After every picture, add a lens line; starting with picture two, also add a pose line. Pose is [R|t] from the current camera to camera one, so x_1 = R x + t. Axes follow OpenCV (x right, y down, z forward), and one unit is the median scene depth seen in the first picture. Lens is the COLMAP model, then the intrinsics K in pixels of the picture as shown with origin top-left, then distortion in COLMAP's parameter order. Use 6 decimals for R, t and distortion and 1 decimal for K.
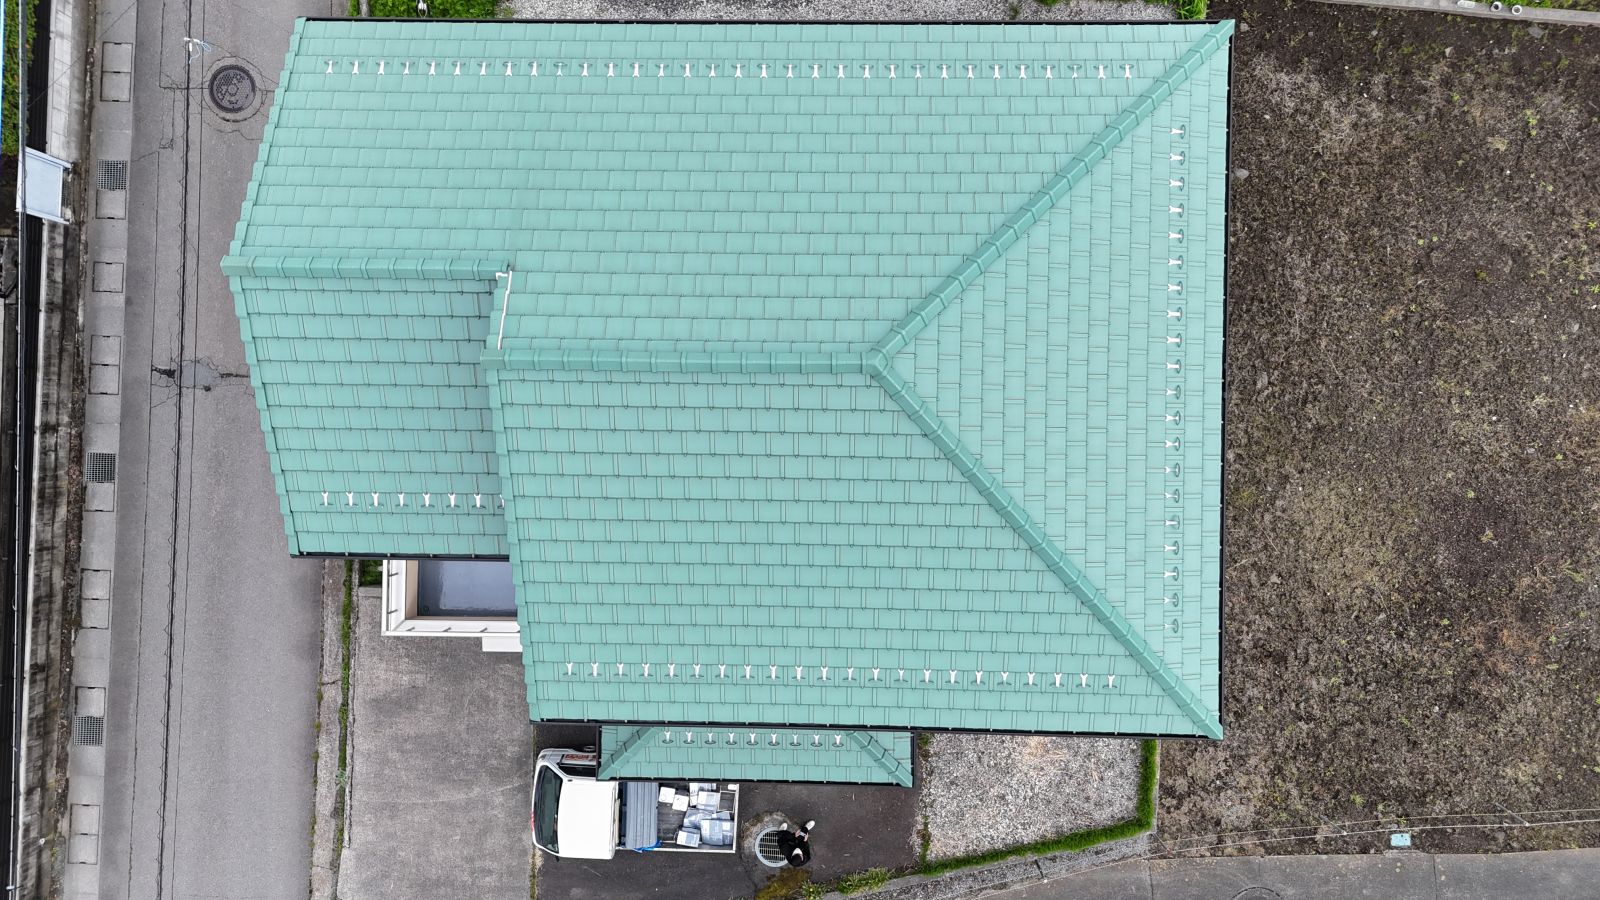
lens RADIAL K [[1172.0, 0, 800.0], [0, 1172.0, 450.0], [0, 0, 1]] dist [0.037684, -0.002794]
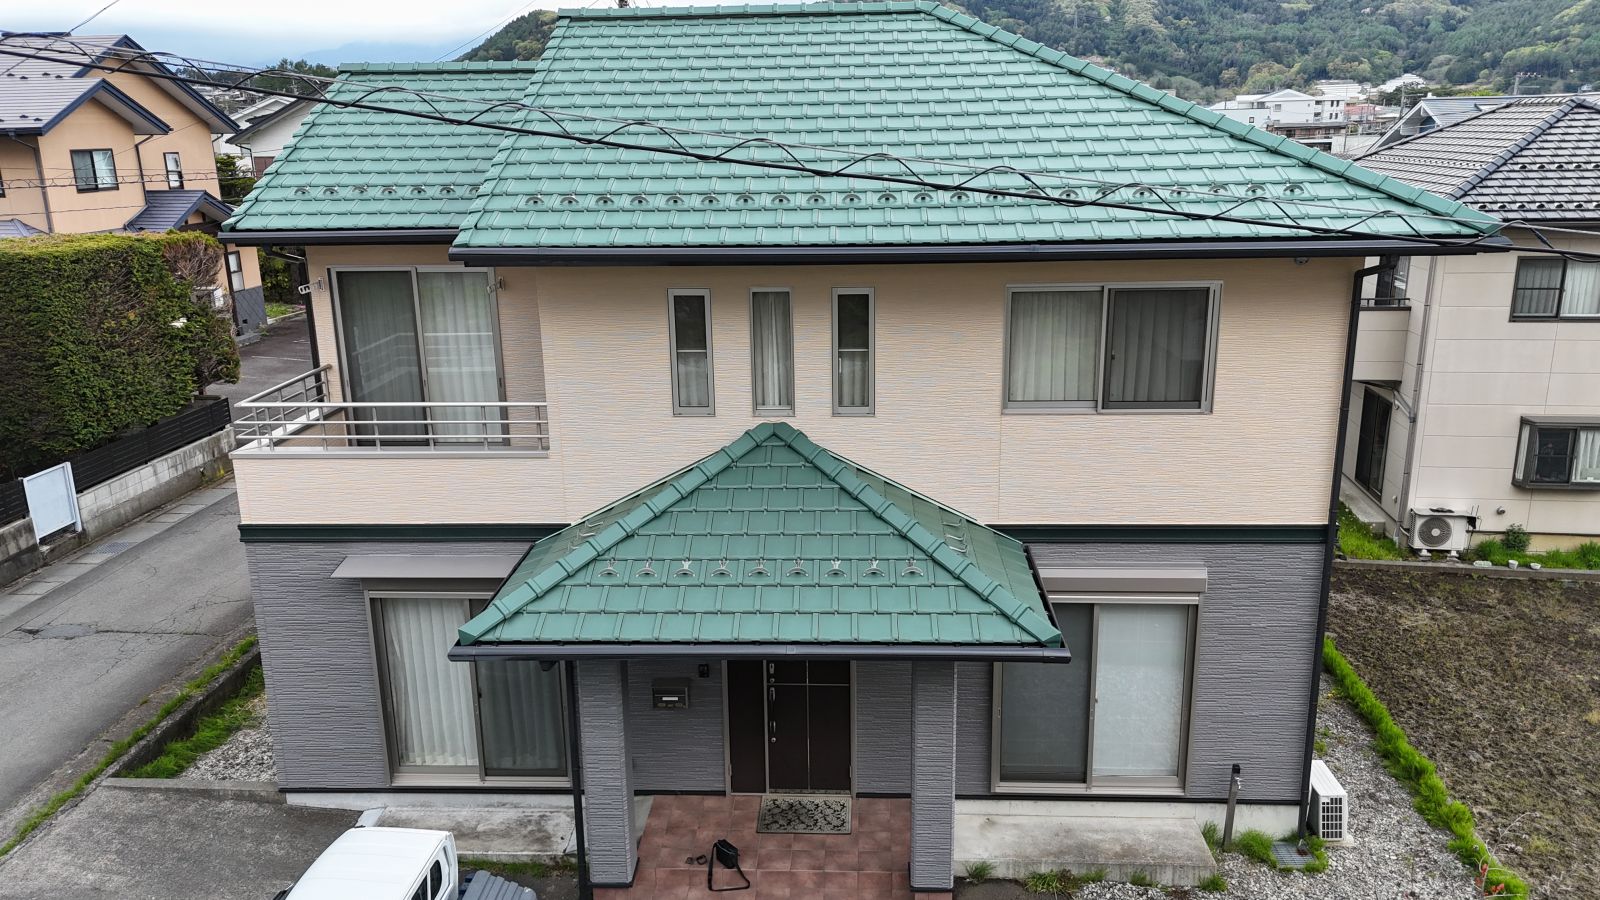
lens RADIAL K [[1177.9, 0, 800.0], [0, 1177.9, 450.0], [0, 0, 1]] dist [0.029731, -0.001414]
pose [[0.999278, 0.023916, -0.029506, -0.005402], [-0.034890, 0.270992, -0.961949, 0.646037], [-0.015010, 0.962284, 0.271631, 0.665239]]
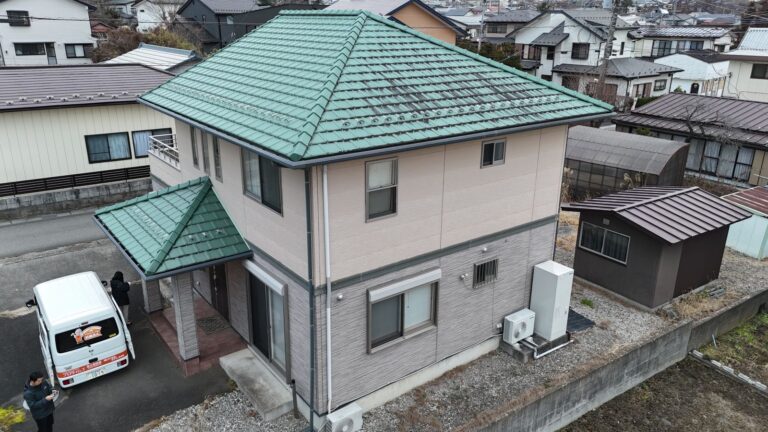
lens RADIAL K [[560.4, 0, 384.0], [0, 560.4, 216.0], [0, 0, 1]] dist [0.041286, -0.000794]
pose [[0.617557, 0.299091, -0.727440, 0.611934], [-0.785868, 0.196793, -0.586246, 0.375013], [-0.032185, 0.933712, 0.356577, 0.591487]]
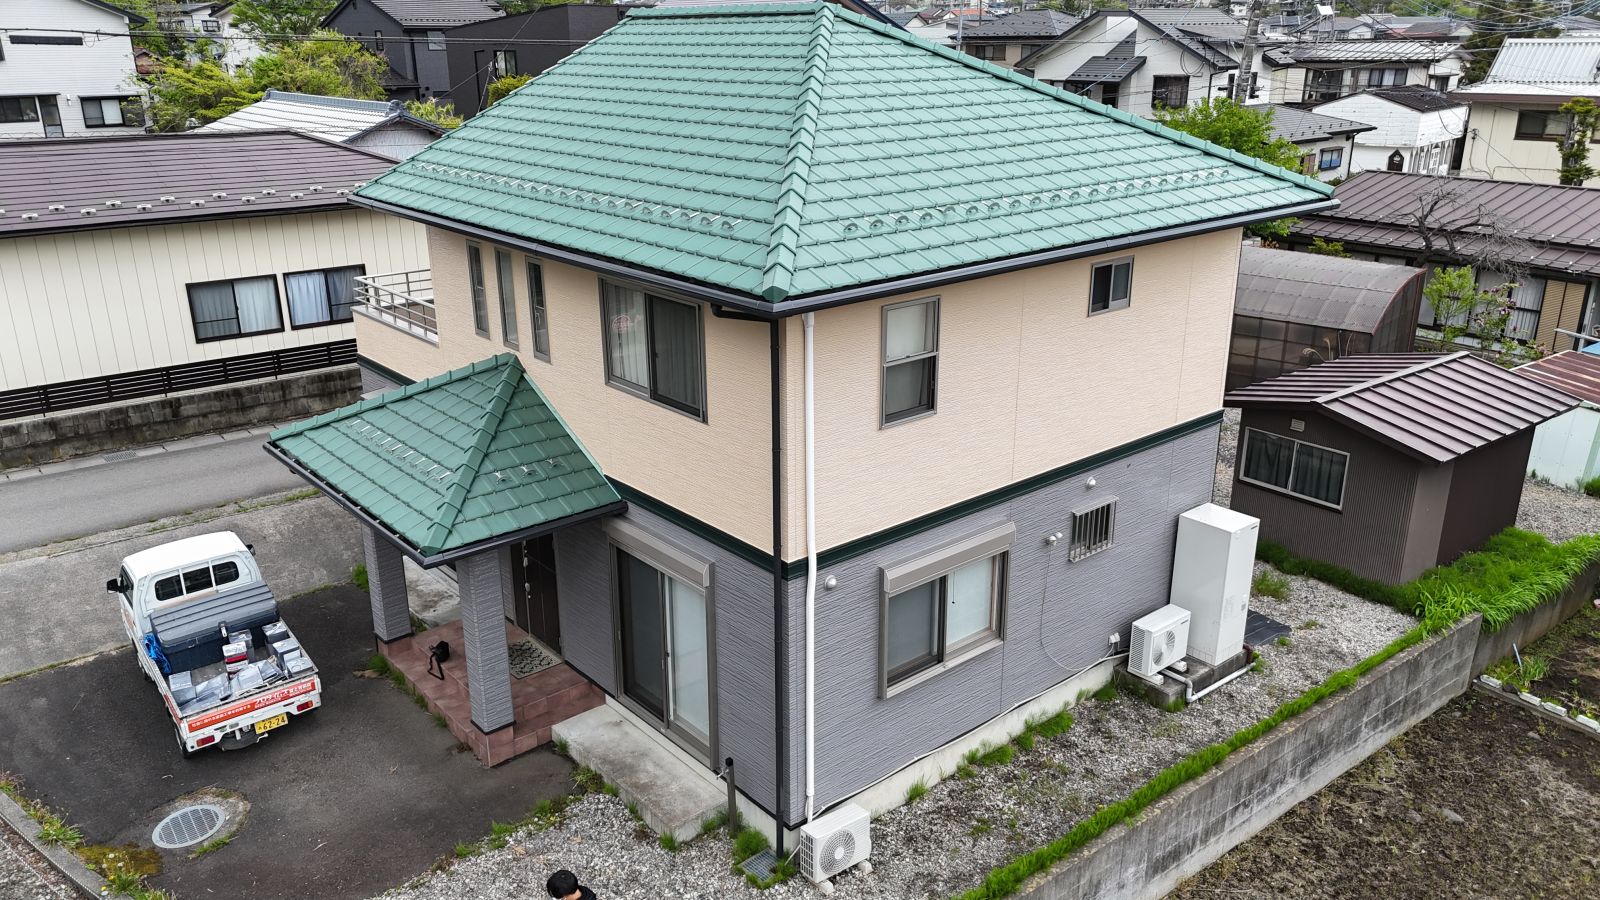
lens RADIAL K [[1172.0, 0, 800.0], [0, 1172.0, 450.0], [0, 0, 1]] dist [0.037684, -0.002794]
pose [[0.660960, 0.279139, -0.696572, 0.575799], [-0.750189, 0.222725, -0.622583, 0.448484], [-0.018643, 0.934064, 0.356619, 0.601561]]
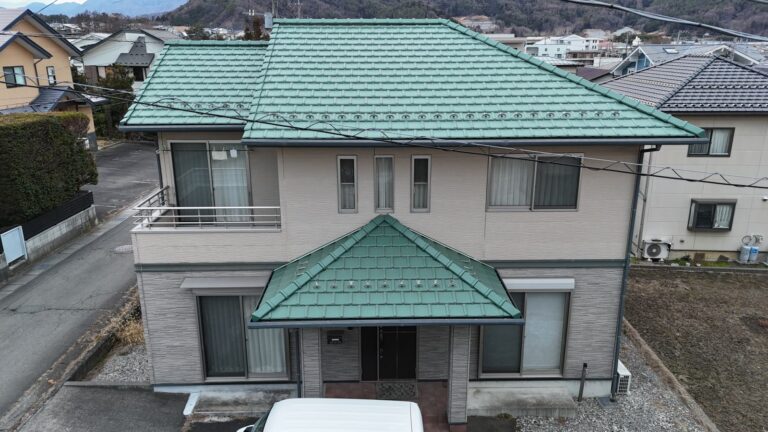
lens RADIAL K [[562.6, 0, 384.0], [0, 562.6, 216.0], [0, 0, 1]] dist [0.037684, -0.002794]
pose [[0.998994, 0.018774, 0.040733, -0.057384], [0.033485, 0.292017, -0.955827, 0.670146], [-0.029840, 0.956229, 0.291094, 0.633914]]
